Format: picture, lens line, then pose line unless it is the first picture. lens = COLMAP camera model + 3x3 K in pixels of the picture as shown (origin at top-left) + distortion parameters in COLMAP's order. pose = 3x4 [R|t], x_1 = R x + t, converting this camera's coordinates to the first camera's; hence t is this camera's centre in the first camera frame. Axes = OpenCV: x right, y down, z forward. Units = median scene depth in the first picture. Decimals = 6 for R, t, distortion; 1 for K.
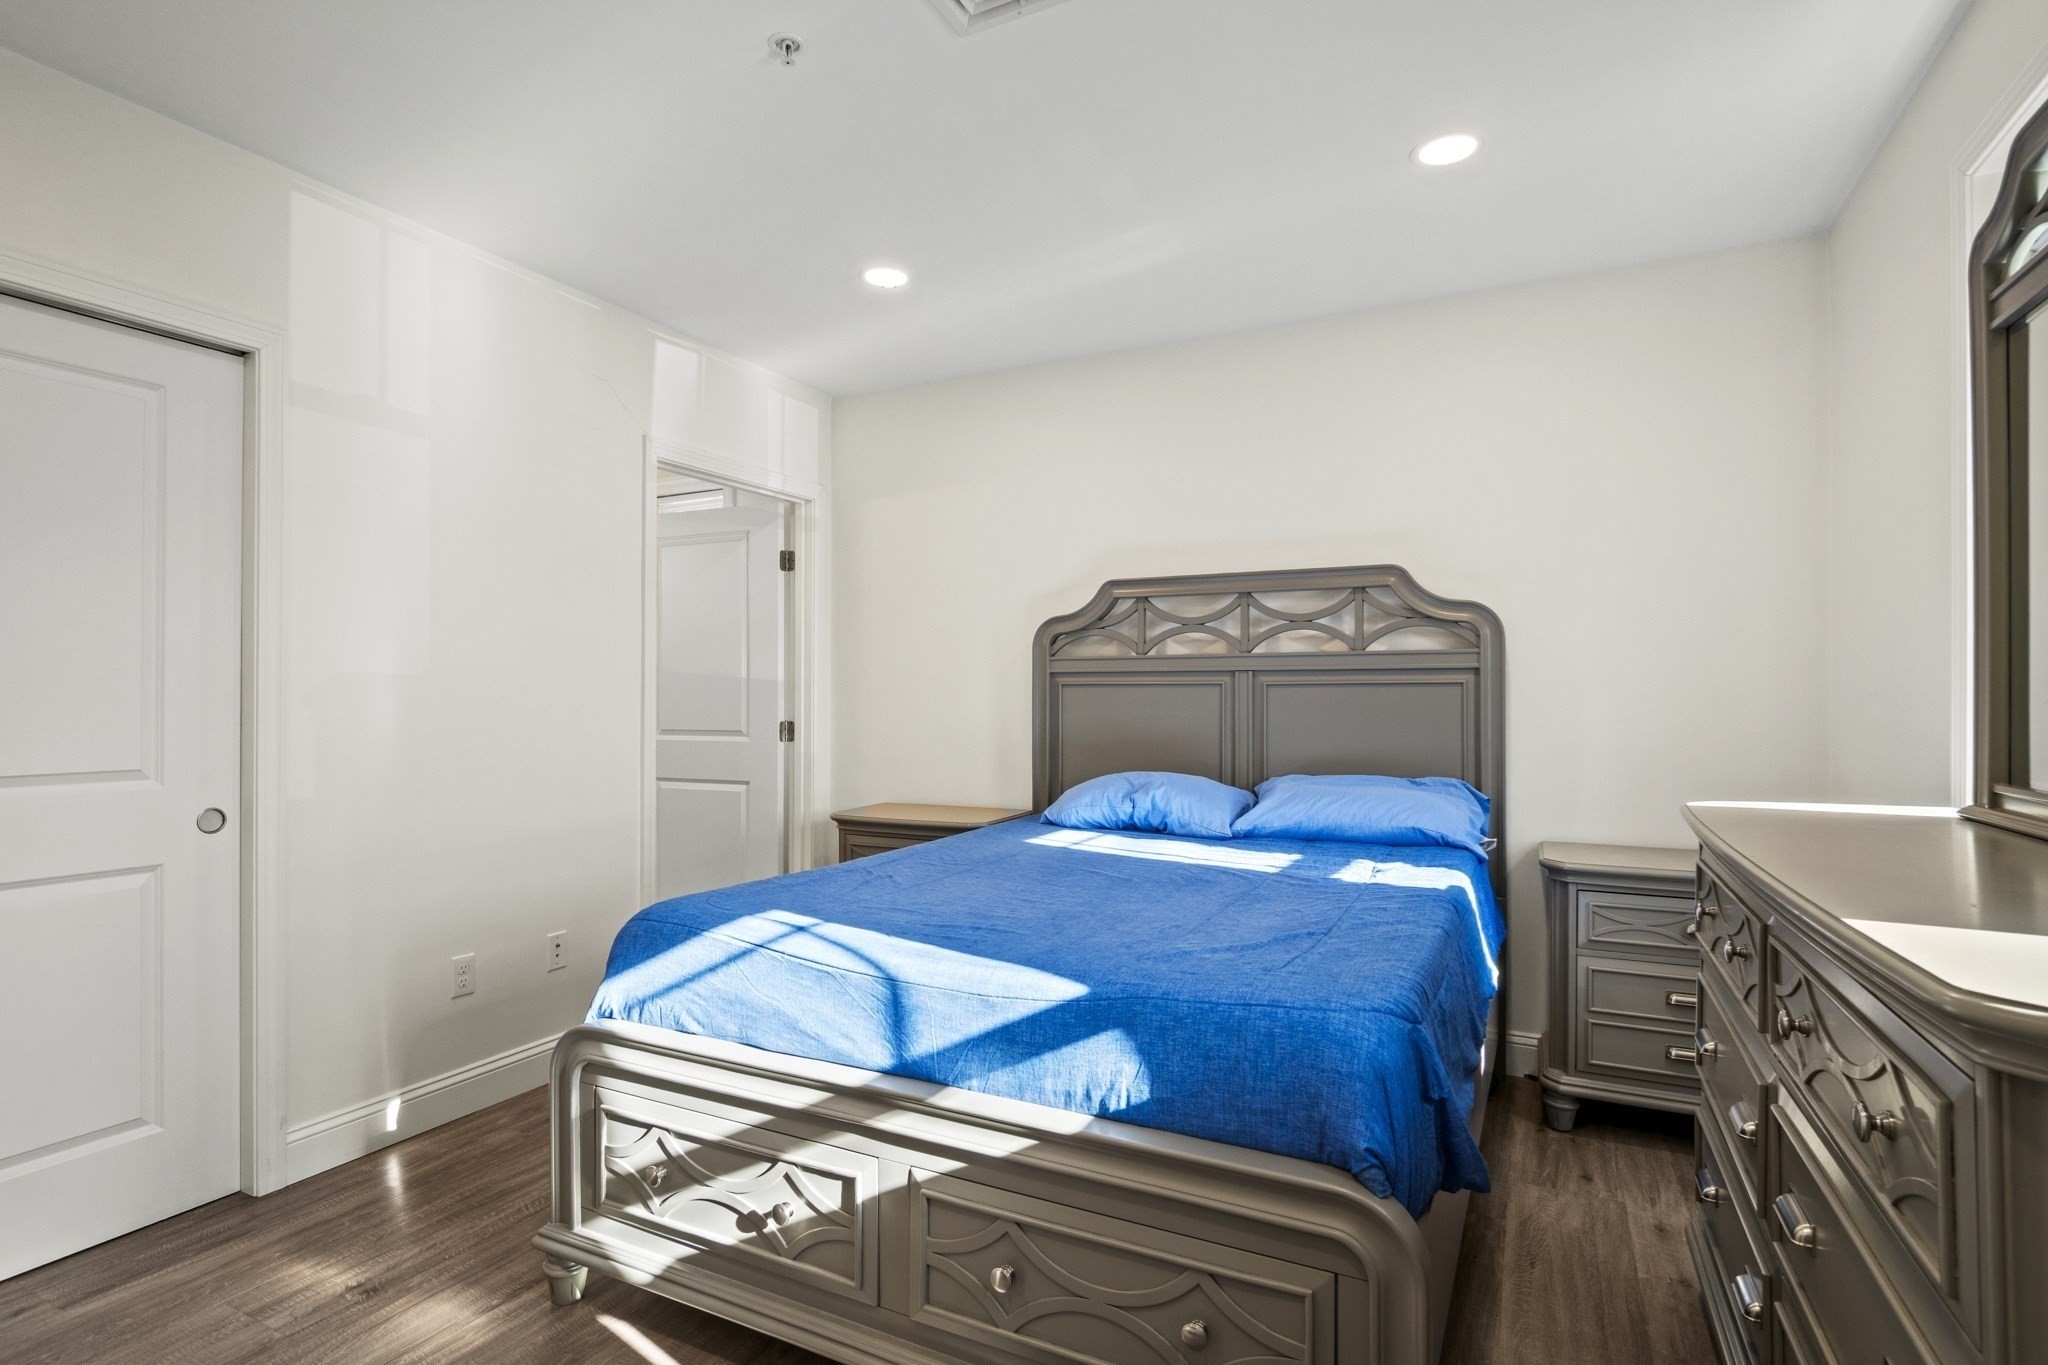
lens RADIAL K [[1016.6, 0, 1007.7], [0, 1016.6, 698.0], [0, 0, 1]] dist [-0.008739, 0.000375]
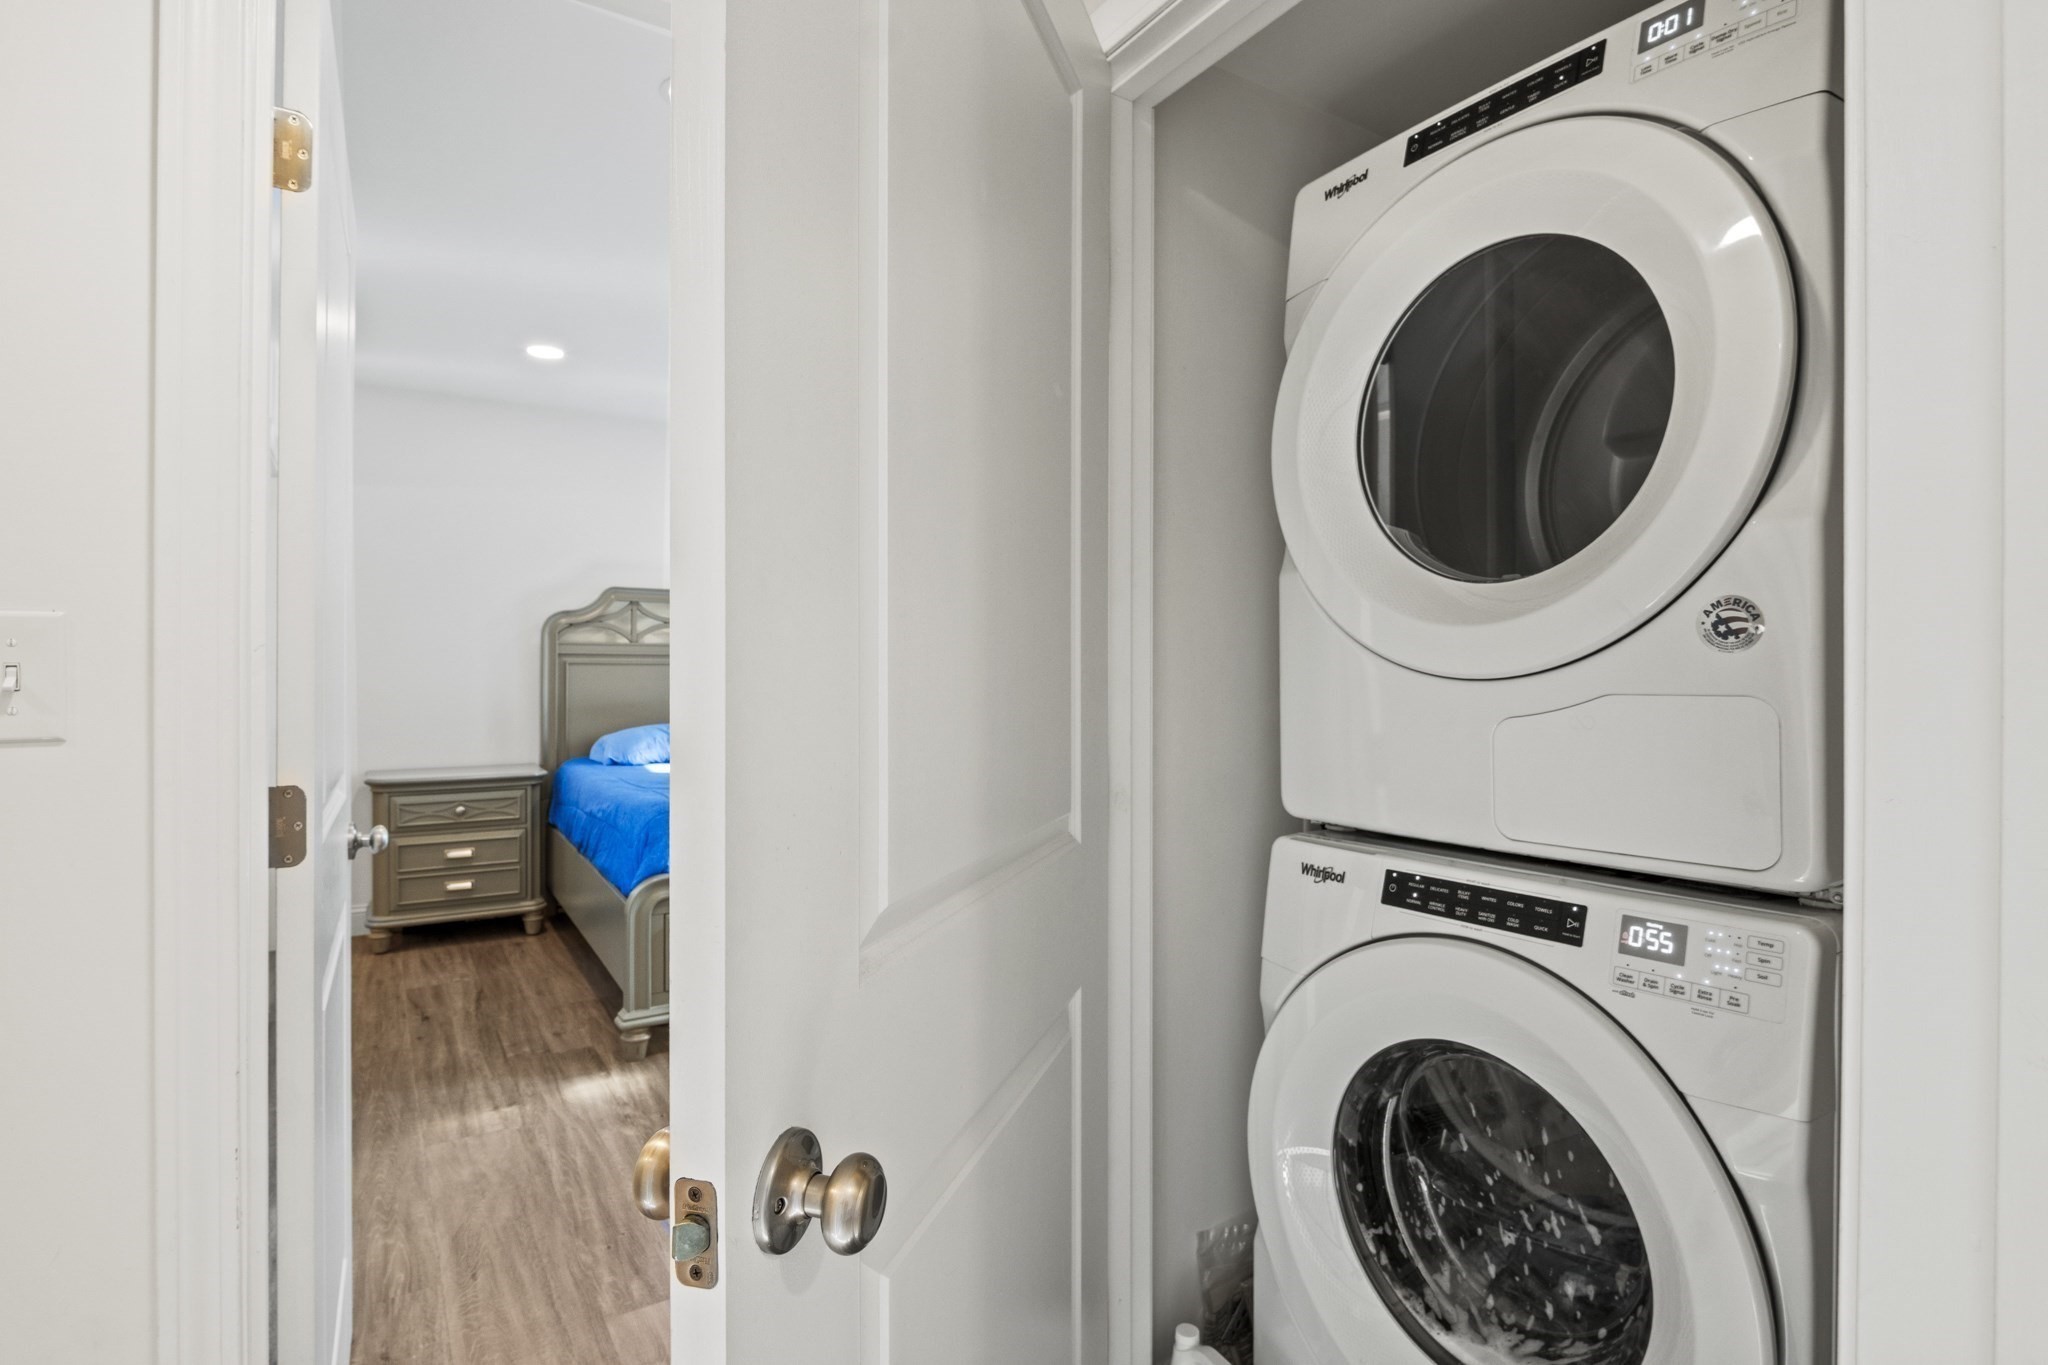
lens RADIAL K [[1016.6, 0, 1016.7], [0, 1016.6, 677.1], [0, 0, 1]] dist [-0.008739, 0.000375]
pose [[0.503959, -0.003136, 0.863722, -1.537283], [-0.002311, 0.999985, 0.004979, -0.005445], [-0.863724, -0.004505, 0.503944, -0.295254]]
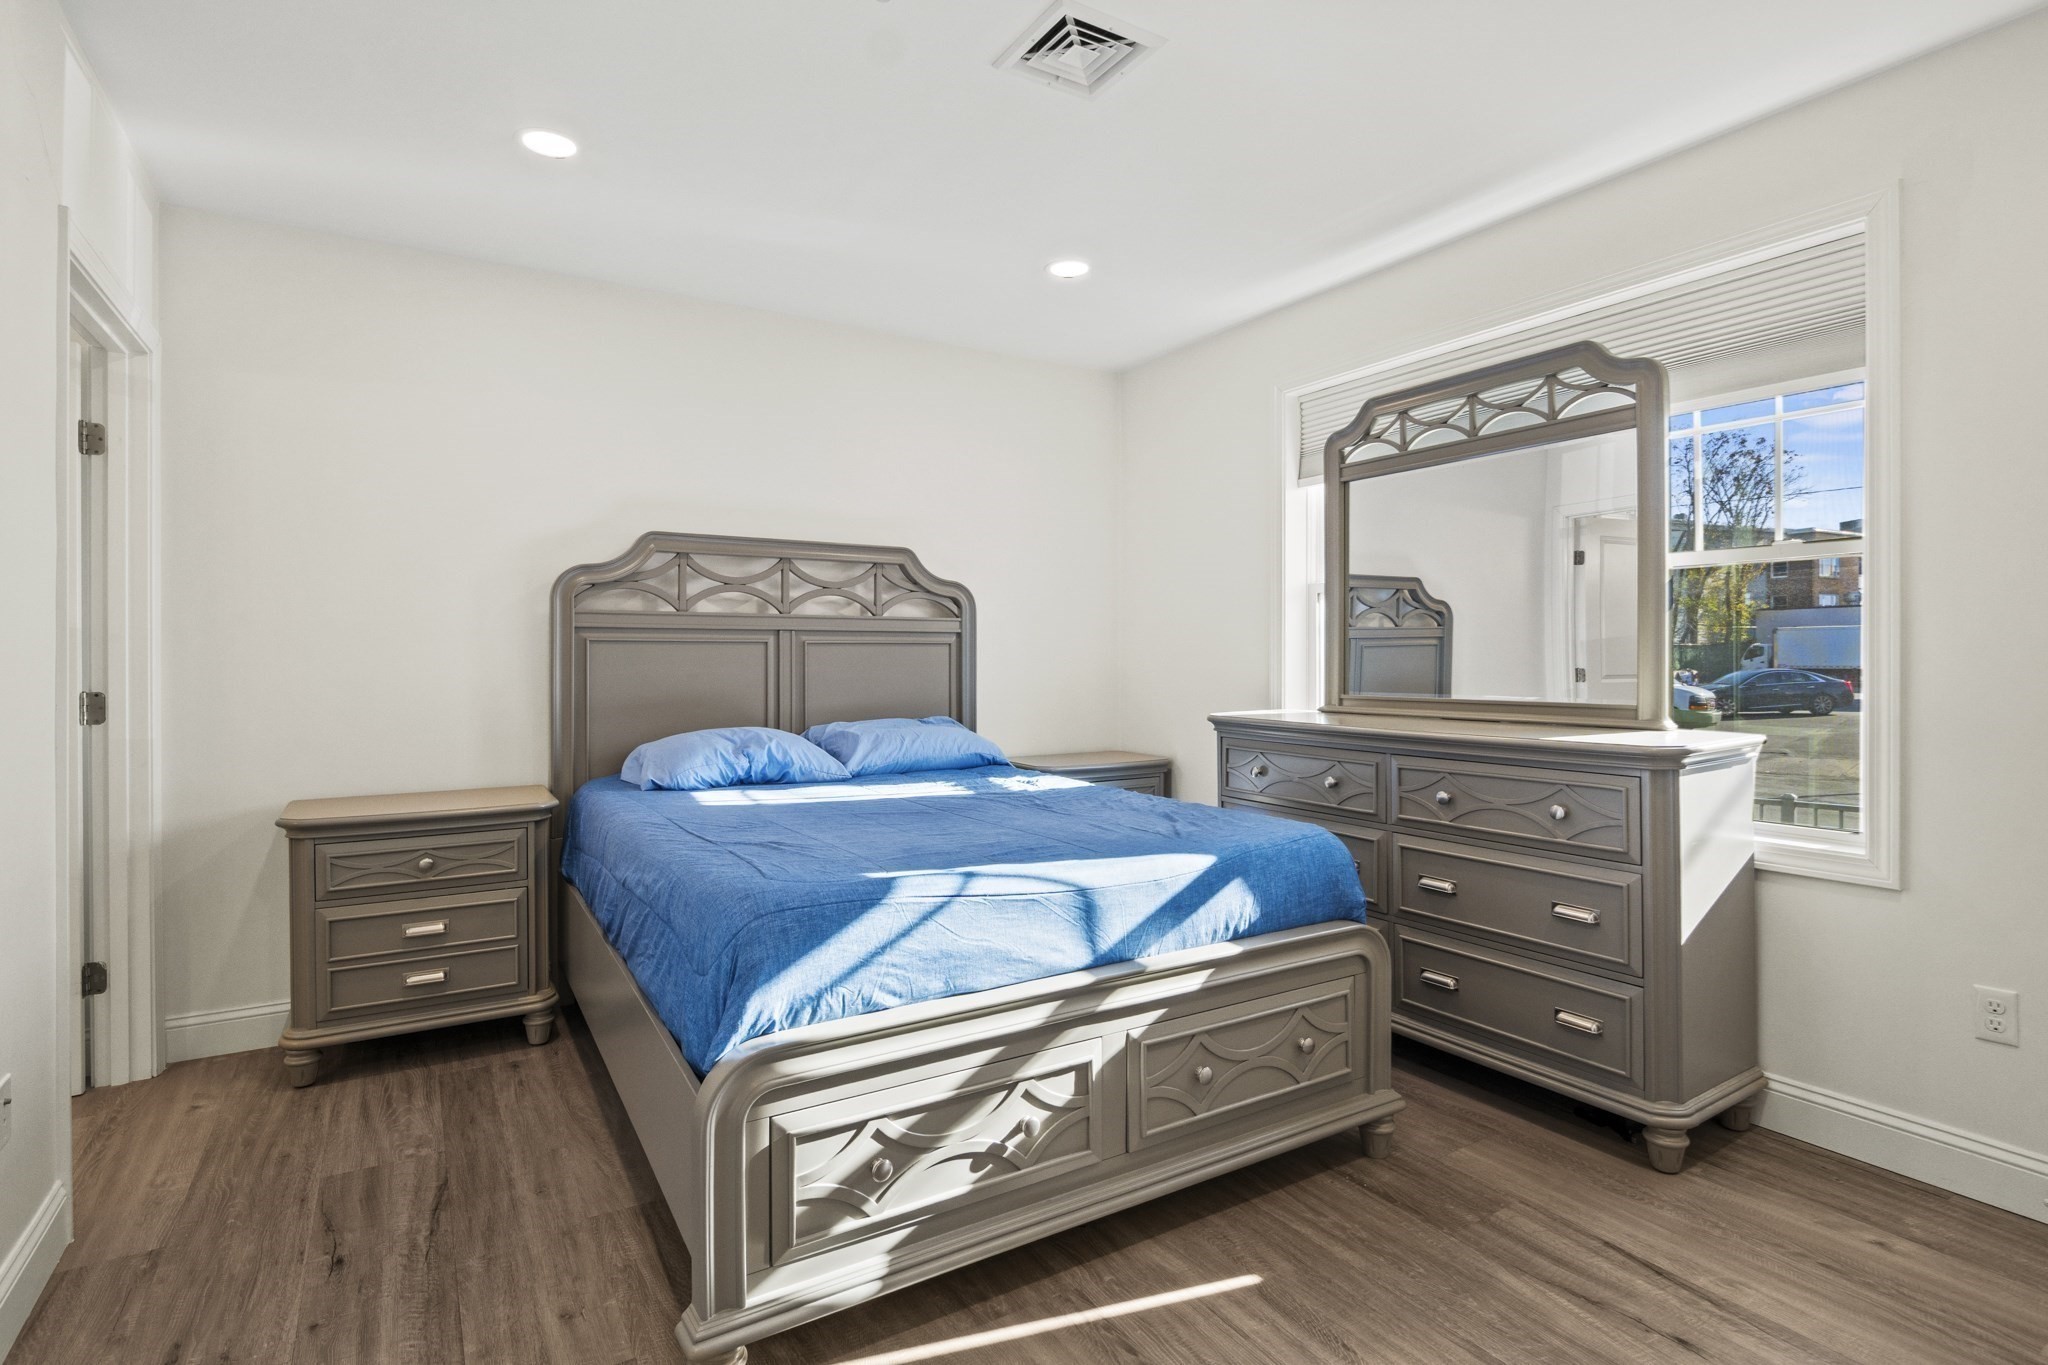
lens RADIAL K [[1016.6, 0, 1033.1], [0, 1016.6, 662.5], [0, 0, 1]] dist [-0.008739, 0.000375]
pose [[0.512144, -0.005777, 0.858880, -1.026455], [0.002136, 0.999983, 0.005452, 0.004843], [-0.858897, -0.000958, 0.512147, 0.392824]]
